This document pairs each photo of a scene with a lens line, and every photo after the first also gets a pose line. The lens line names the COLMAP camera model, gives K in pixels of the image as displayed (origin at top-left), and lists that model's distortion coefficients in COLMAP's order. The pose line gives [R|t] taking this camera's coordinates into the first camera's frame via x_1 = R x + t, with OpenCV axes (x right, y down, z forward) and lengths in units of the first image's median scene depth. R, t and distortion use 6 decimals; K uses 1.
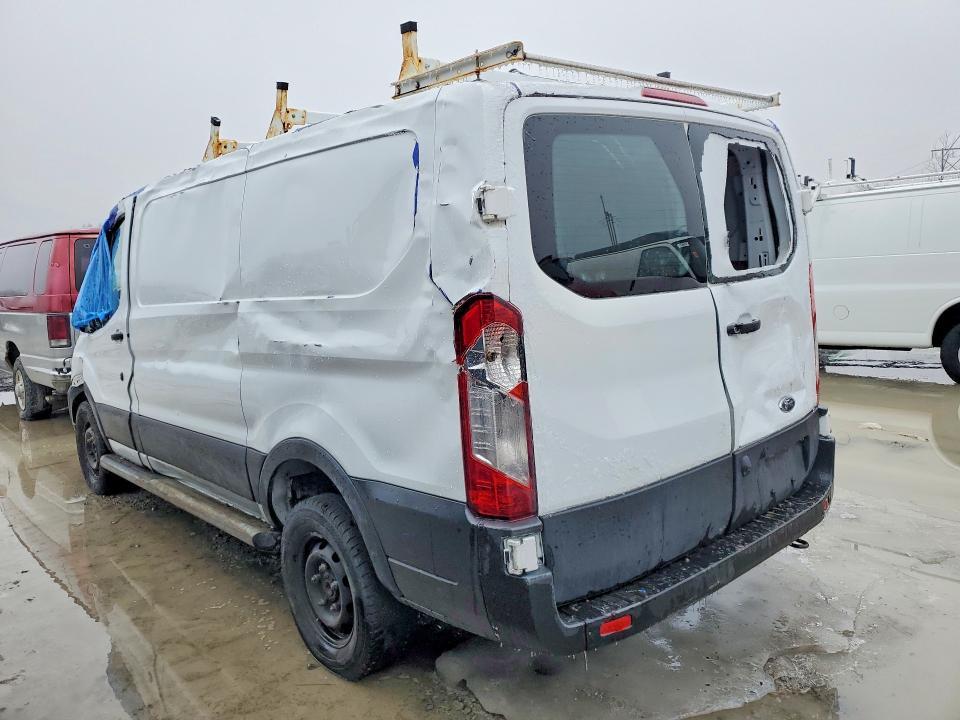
lens RADIAL K [[778.5, 0, 480.0], [0, 778.5, 360.0], [0, 0, 1]] dist [-0.001801, -0.000562]
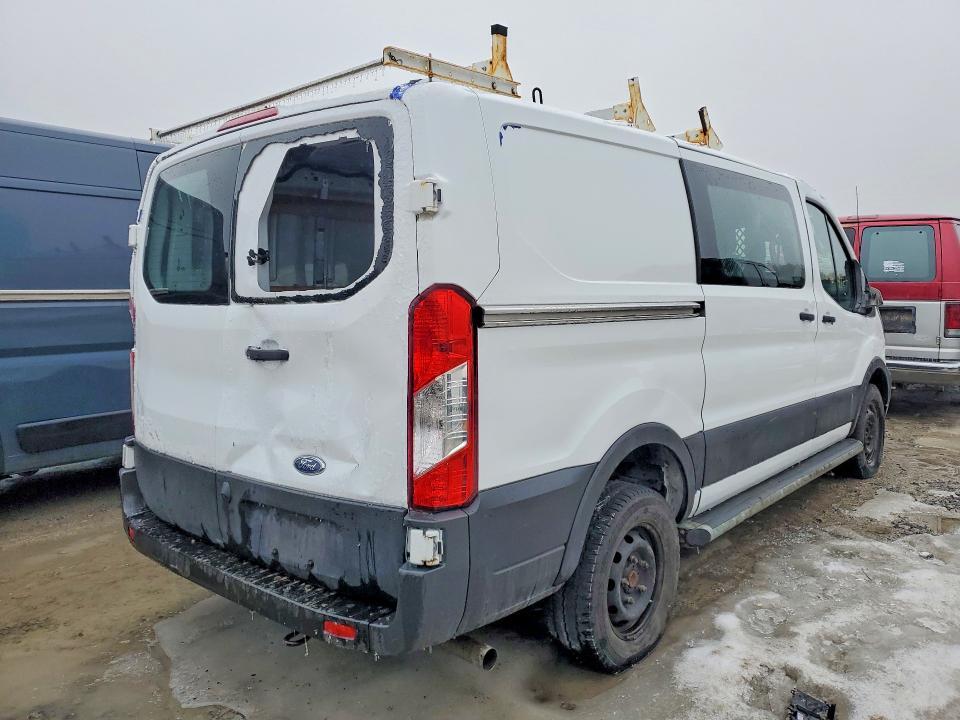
lens RADIAL K [[778.5, 0, 480.0], [0, 778.5, 360.0], [0, 0, 1]] dist [-0.001801, -0.000562]
pose [[0.103301, 0.149151, -0.983404, 1.265652], [-0.115690, 0.983784, 0.137057, -0.190137], [0.987899, 0.099611, 0.118881, 1.144559]]
